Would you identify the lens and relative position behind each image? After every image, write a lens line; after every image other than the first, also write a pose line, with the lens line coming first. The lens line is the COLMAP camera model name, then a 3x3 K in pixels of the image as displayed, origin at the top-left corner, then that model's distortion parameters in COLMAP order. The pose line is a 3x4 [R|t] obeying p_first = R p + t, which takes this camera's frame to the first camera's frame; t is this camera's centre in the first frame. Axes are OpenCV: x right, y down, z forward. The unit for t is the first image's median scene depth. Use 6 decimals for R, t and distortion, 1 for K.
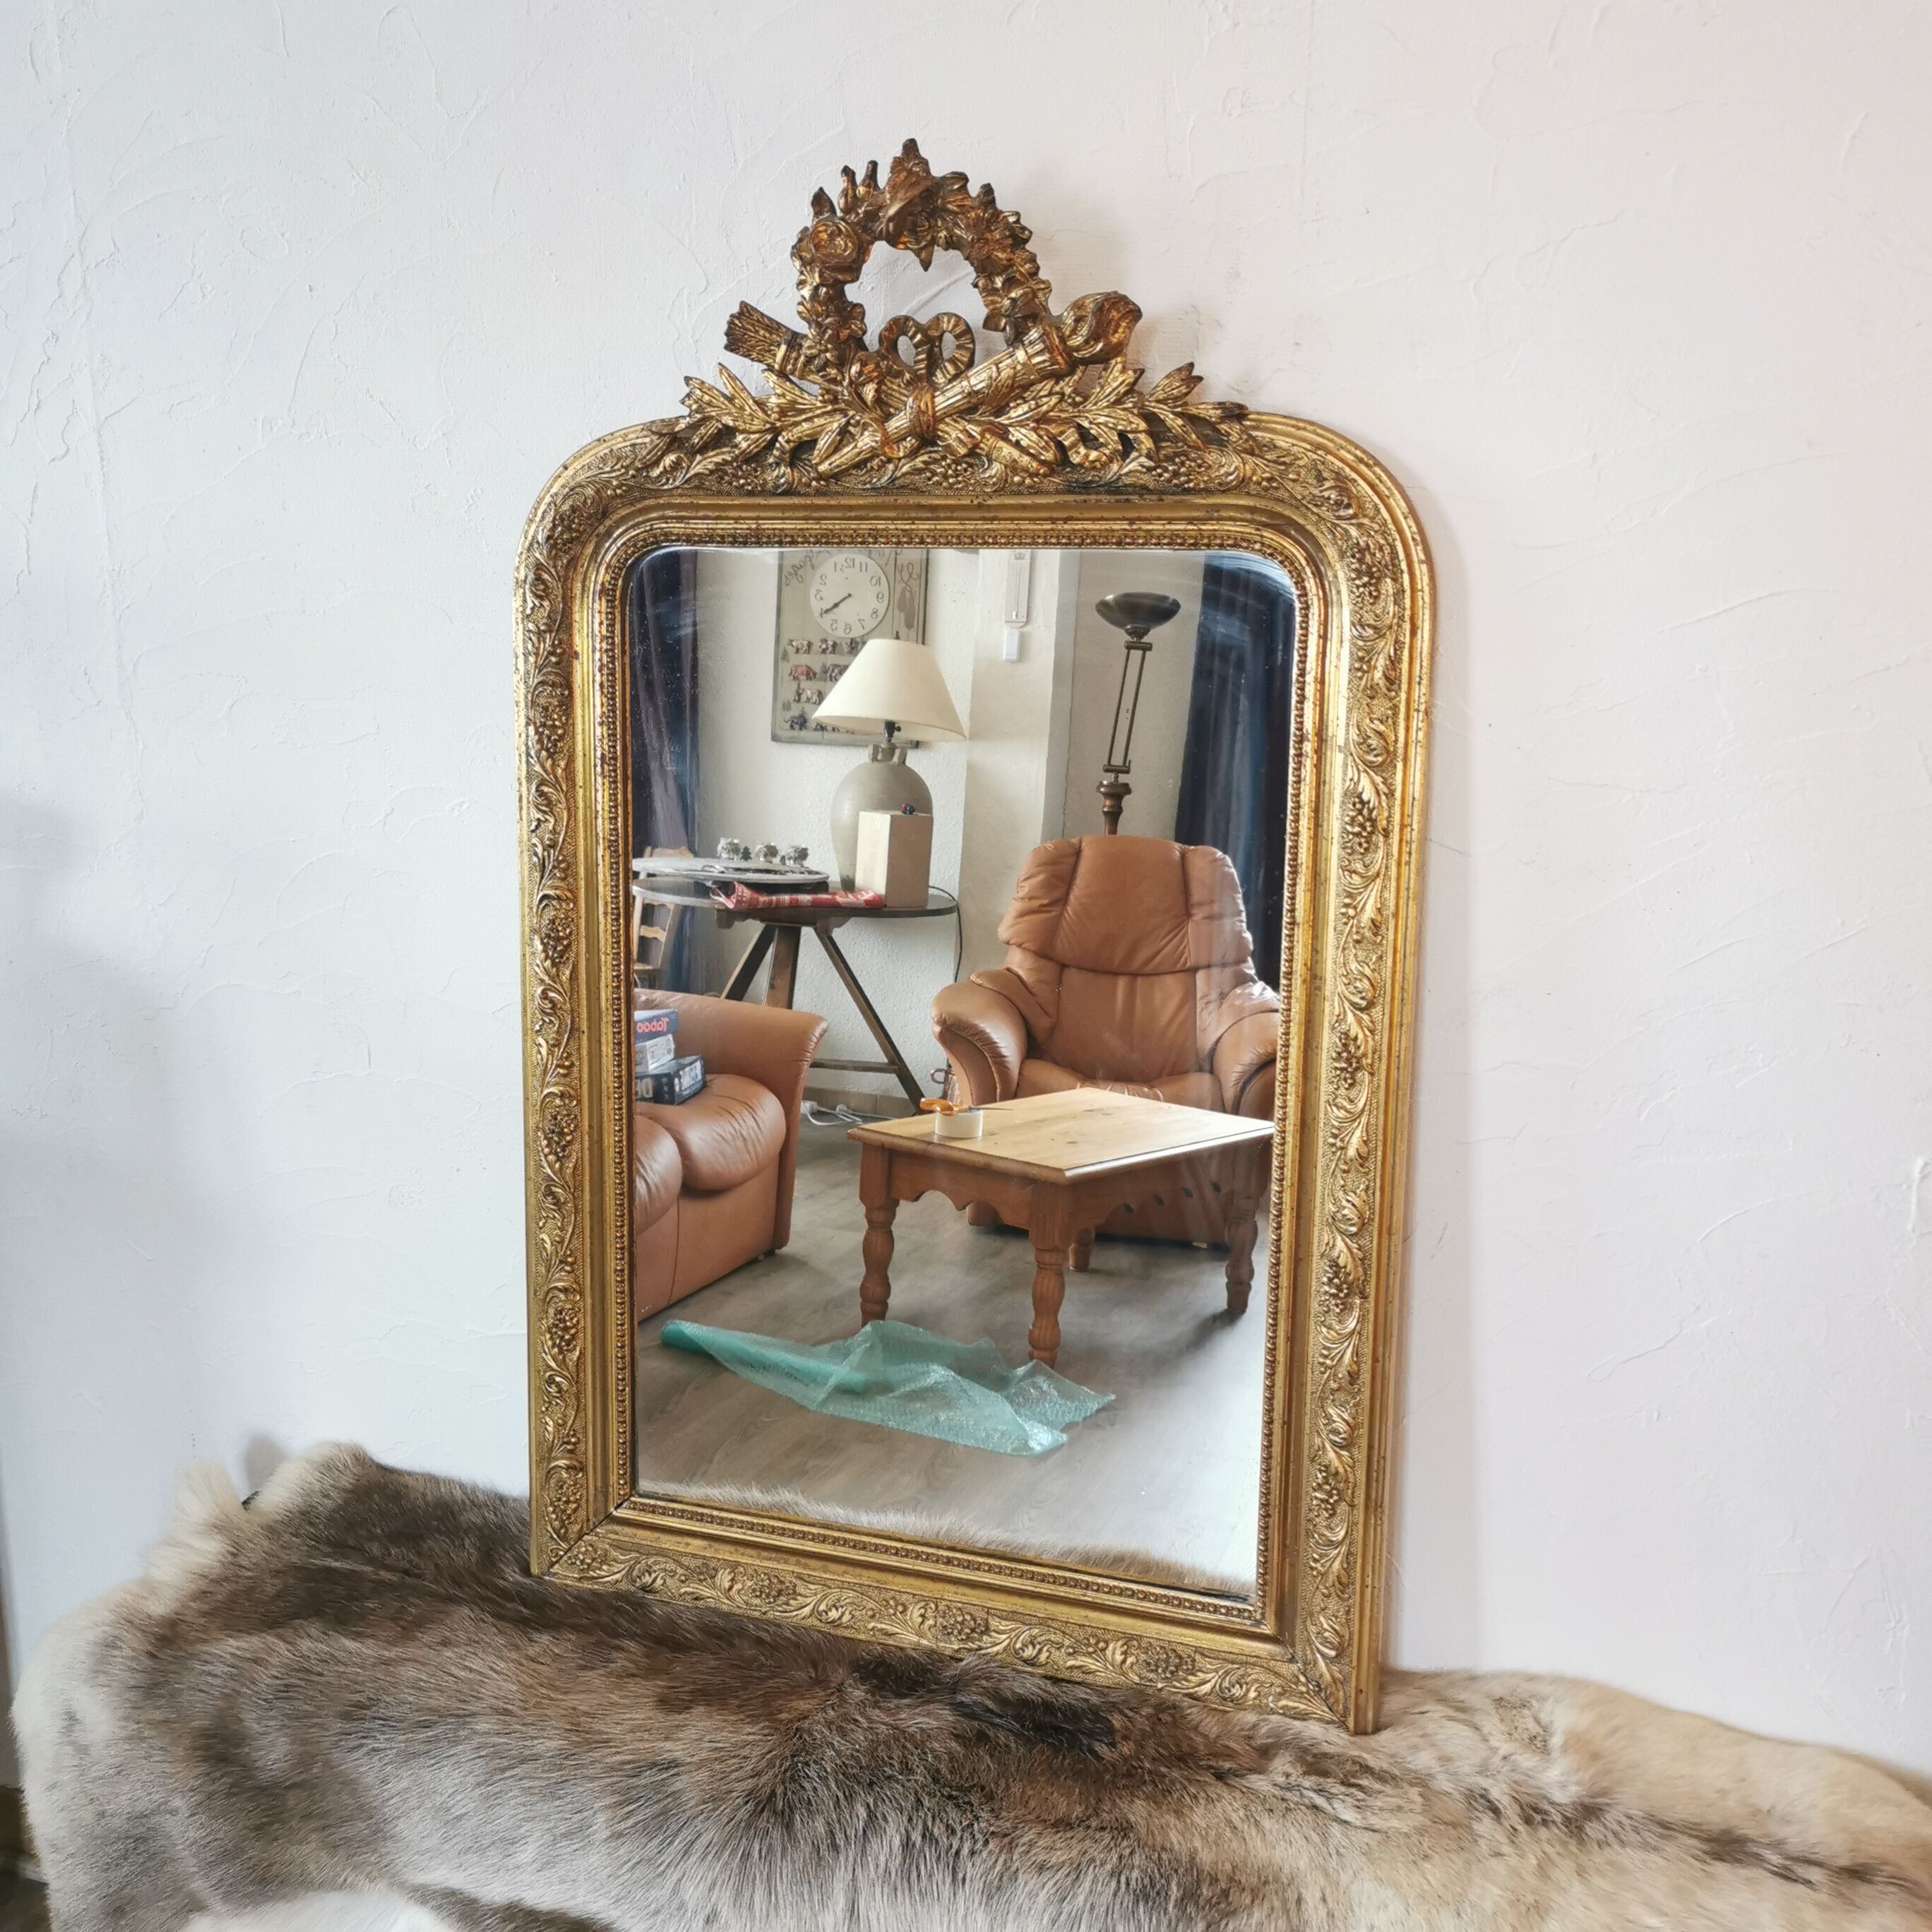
lens RADIAL K [[1881.1, 0, 966.0], [0, 1881.1, 966.0], [0, 0, 1]] dist [0.005582, 0.012683]
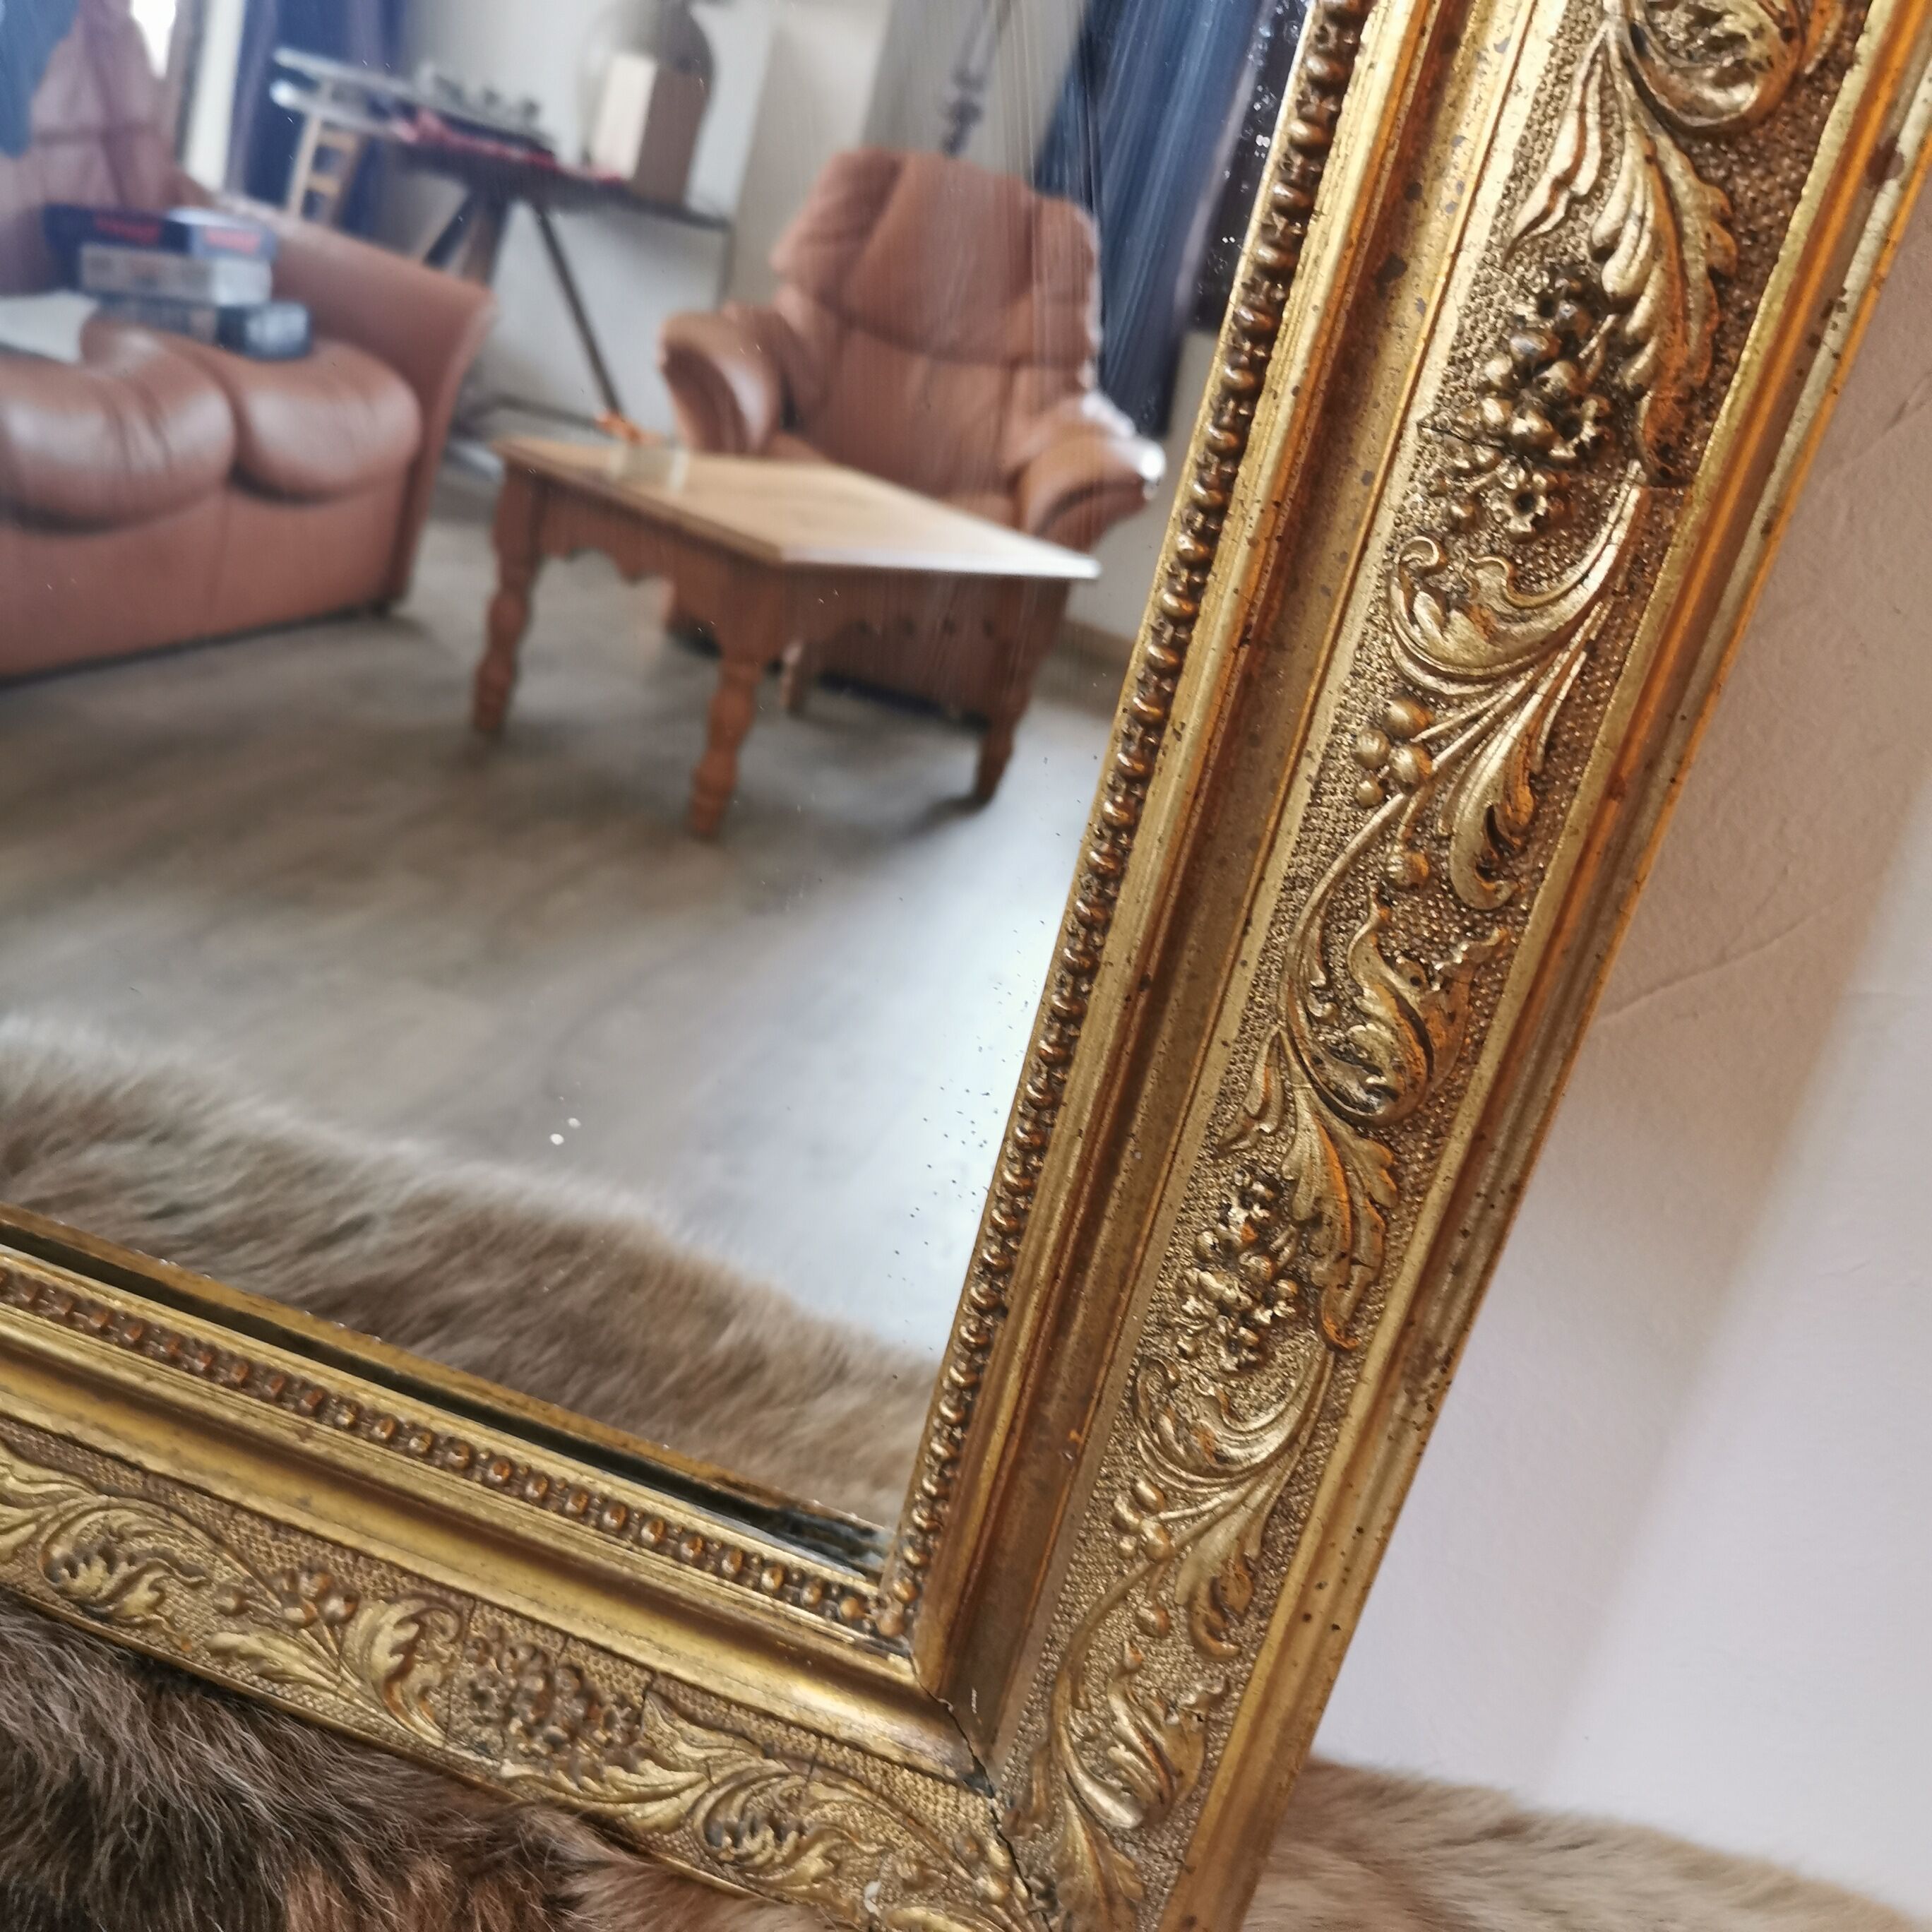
lens RADIAL K [[1881.1, 0, 966.0], [0, 1881.1, 966.0], [0, 0, 1]] dist [0.005582, 0.012683]
pose [[0.975025, 0.166444, 0.147045, 0.105873], [-0.199166, 0.948253, 0.247282, 0.176317], [-0.098277, -0.270392, 0.957721, 0.733460]]
